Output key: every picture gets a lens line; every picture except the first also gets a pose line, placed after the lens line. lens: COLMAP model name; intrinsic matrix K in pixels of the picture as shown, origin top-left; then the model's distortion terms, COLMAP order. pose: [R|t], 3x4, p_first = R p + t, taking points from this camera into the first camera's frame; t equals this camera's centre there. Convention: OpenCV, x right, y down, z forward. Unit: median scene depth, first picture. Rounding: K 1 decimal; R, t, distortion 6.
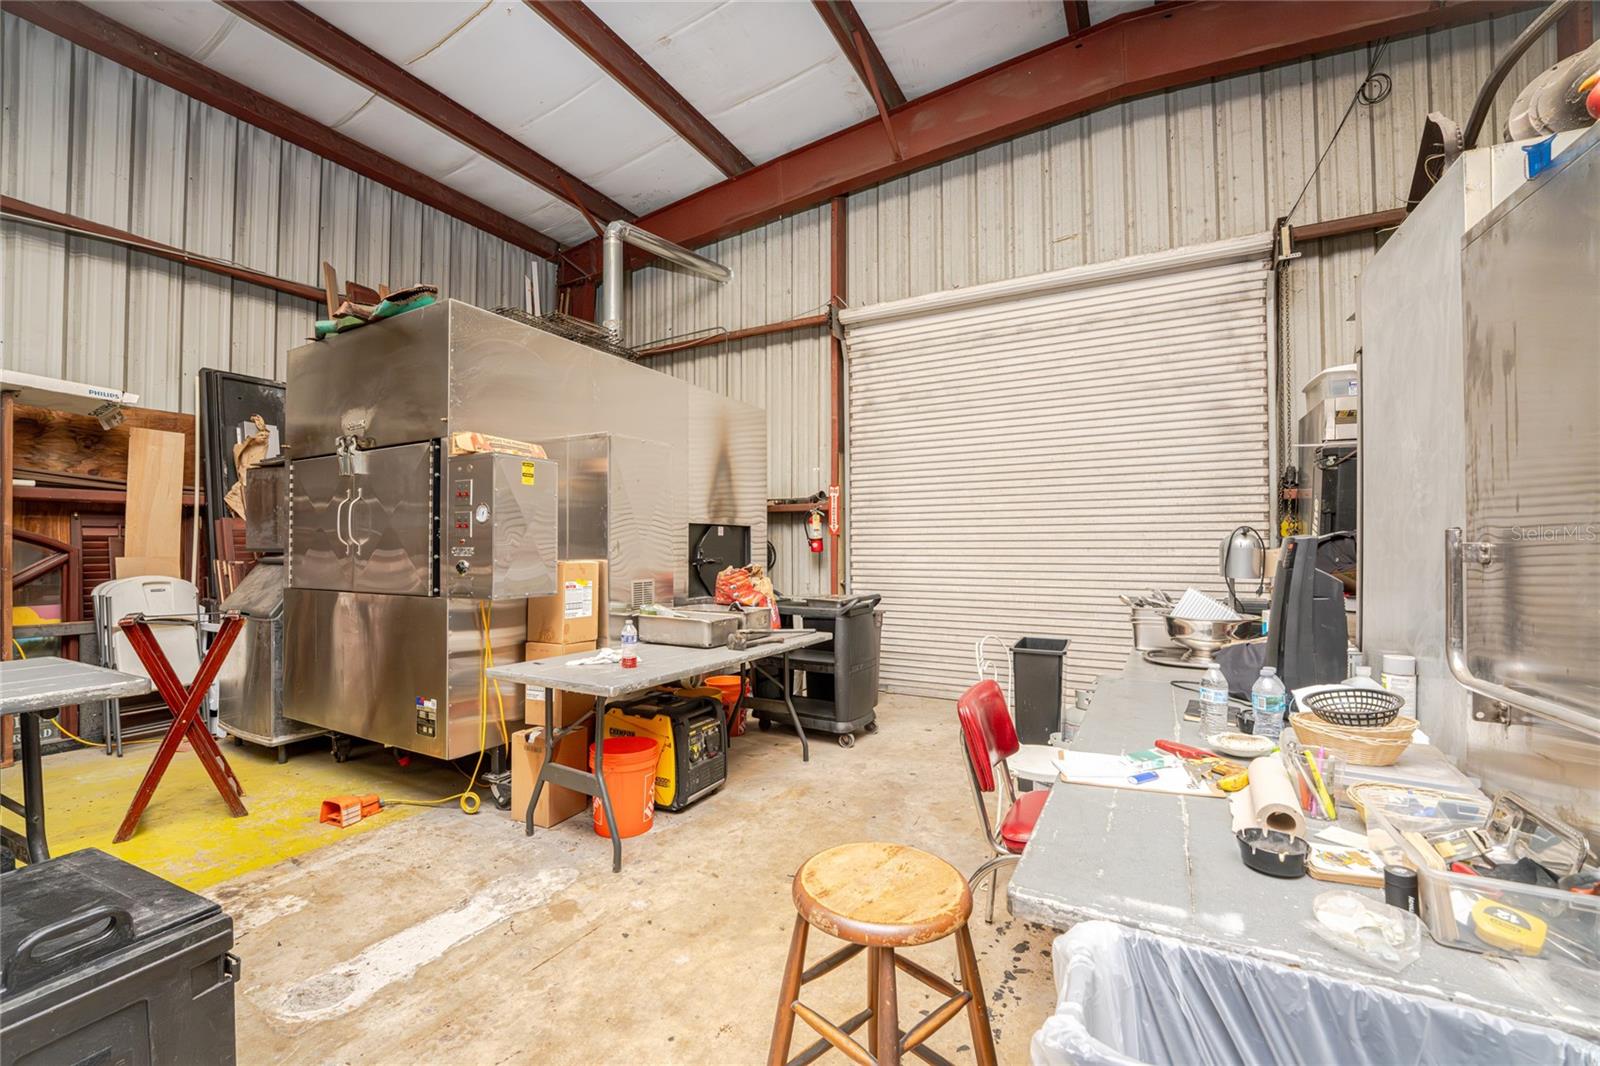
lens RADIAL K [[651.7, 0, 792.2], [0, 651.7, 532.6], [0, 0, 1]] dist [-0.001772, 0.000813]
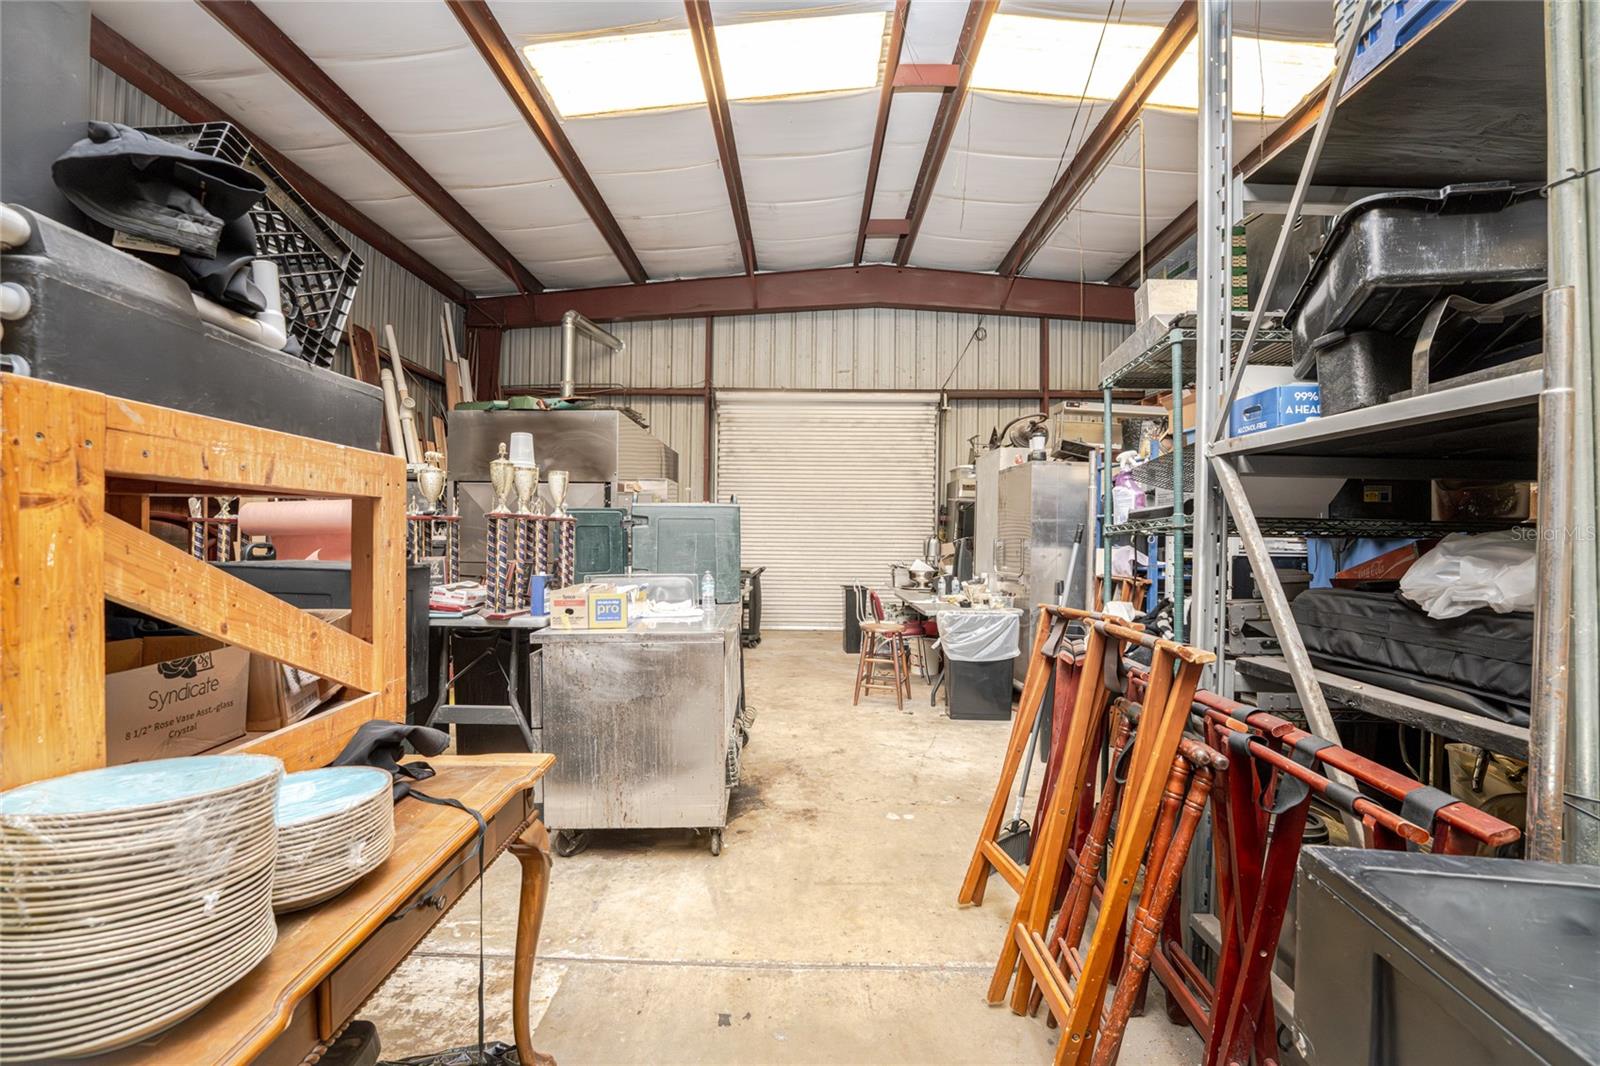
lens RADIAL K [[651.7, 0, 779.4], [0, 651.7, 546.0], [0, 0, 1]] dist [-0.001772, 0.000813]
pose [[0.895178, 0.008565, 0.445626, -0.606659], [-0.022369, 0.999419, 0.025726, -0.009867], [-0.445147, -0.032997, 0.894849, -0.617252]]
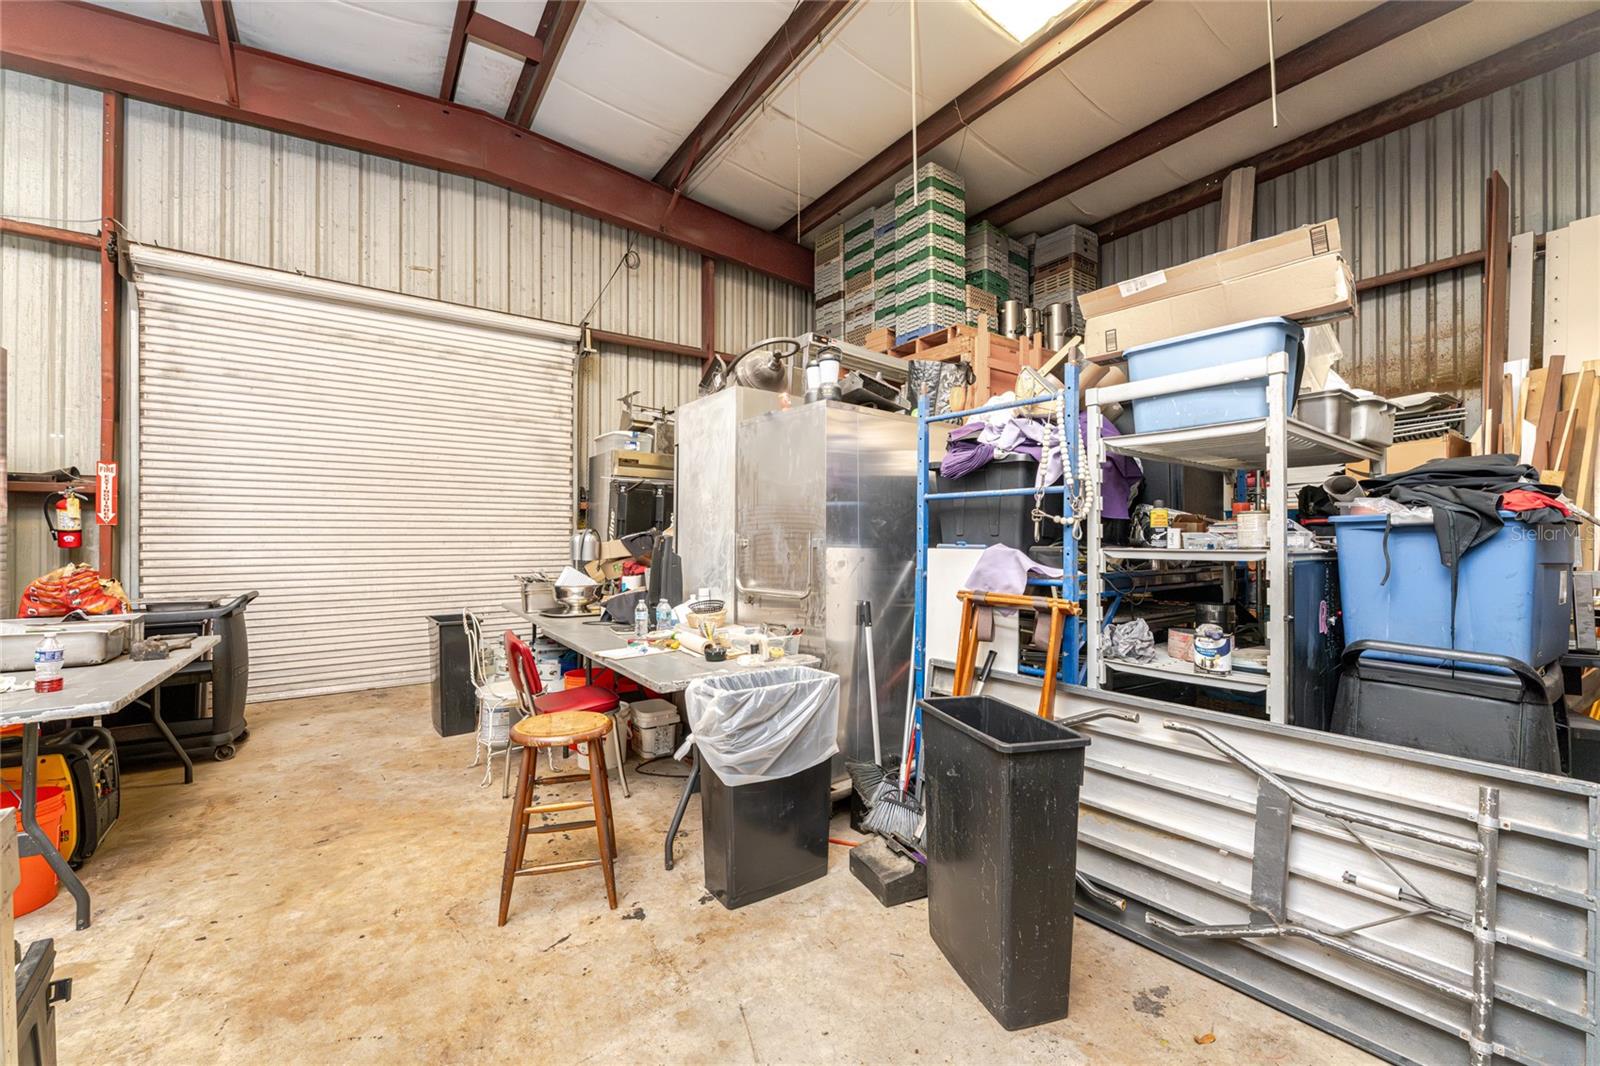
lens RADIAL K [[651.7, 0, 797.5], [0, 651.7, 534.2], [0, 0, 1]] dist [-0.001772, 0.000813]
pose [[0.446218, 0.007147, 0.894896, -0.336473], [-0.017776, 0.999842, 0.000878, -0.002493], [-0.894748, -0.016299, 0.446275, -0.109982]]
